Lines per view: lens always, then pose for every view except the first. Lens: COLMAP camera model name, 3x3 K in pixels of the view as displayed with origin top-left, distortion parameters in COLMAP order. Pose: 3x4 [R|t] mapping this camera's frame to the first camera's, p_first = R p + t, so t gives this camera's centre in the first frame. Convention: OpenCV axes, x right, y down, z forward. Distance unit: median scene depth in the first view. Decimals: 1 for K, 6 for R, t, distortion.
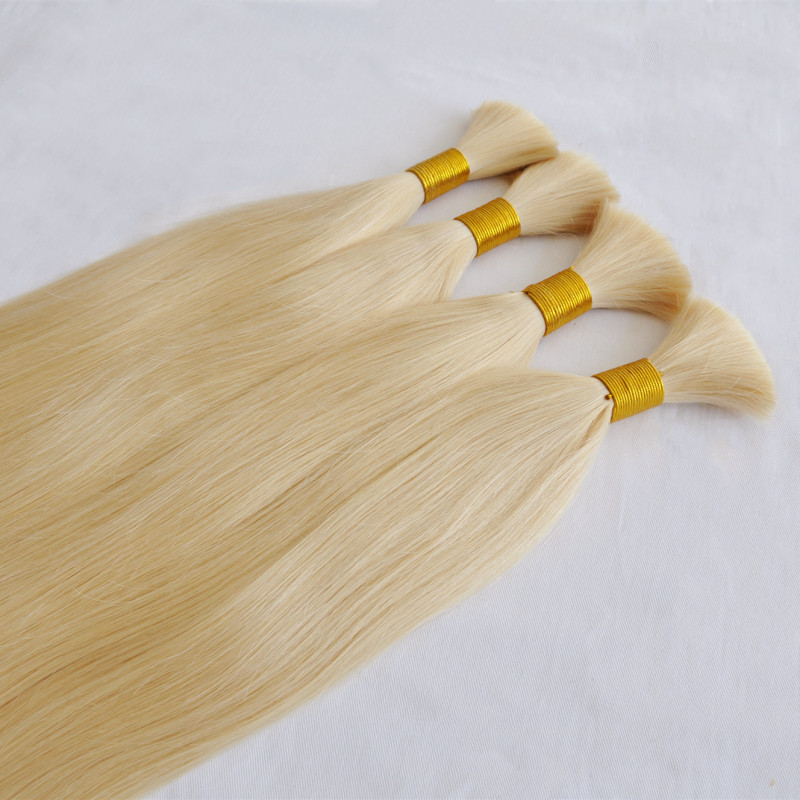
lens RADIAL K [[1131.1, 0, 400.0], [0, 1131.1, 400.0], [0, 0, 1]] dist [-0.129377, 0.007502]
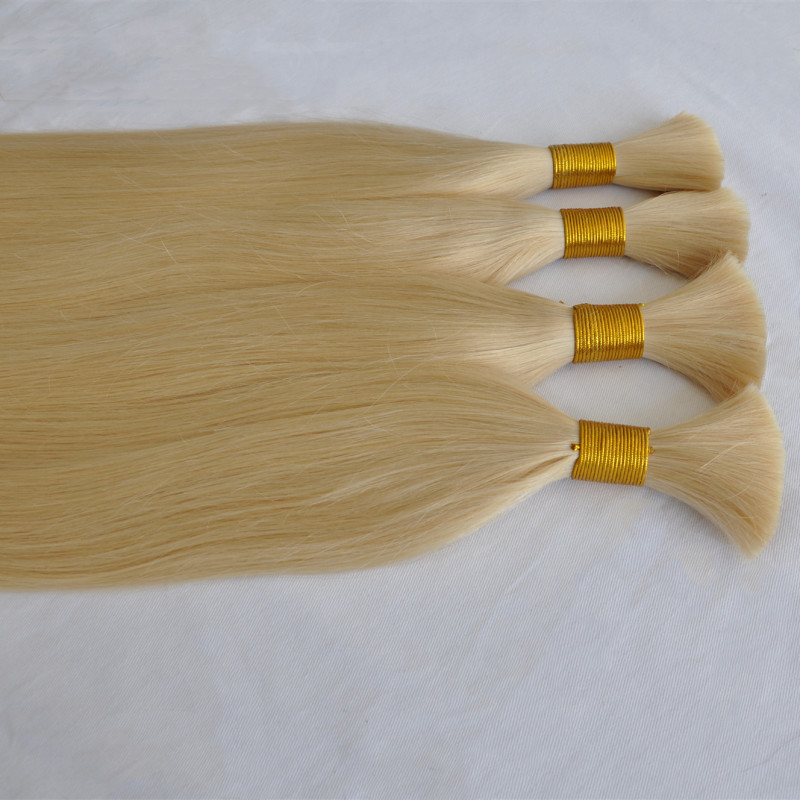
lens RADIAL K [[1131.1, 0, 400.0], [0, 1131.1, 400.0], [0, 0, 1]] dist [-0.129377, 0.007502]
pose [[0.852480, 0.406804, -0.328310, 0.314717], [-0.407580, 0.910493, 0.069868, -0.037607], [0.327346, 0.074251, 0.941983, 0.146240]]
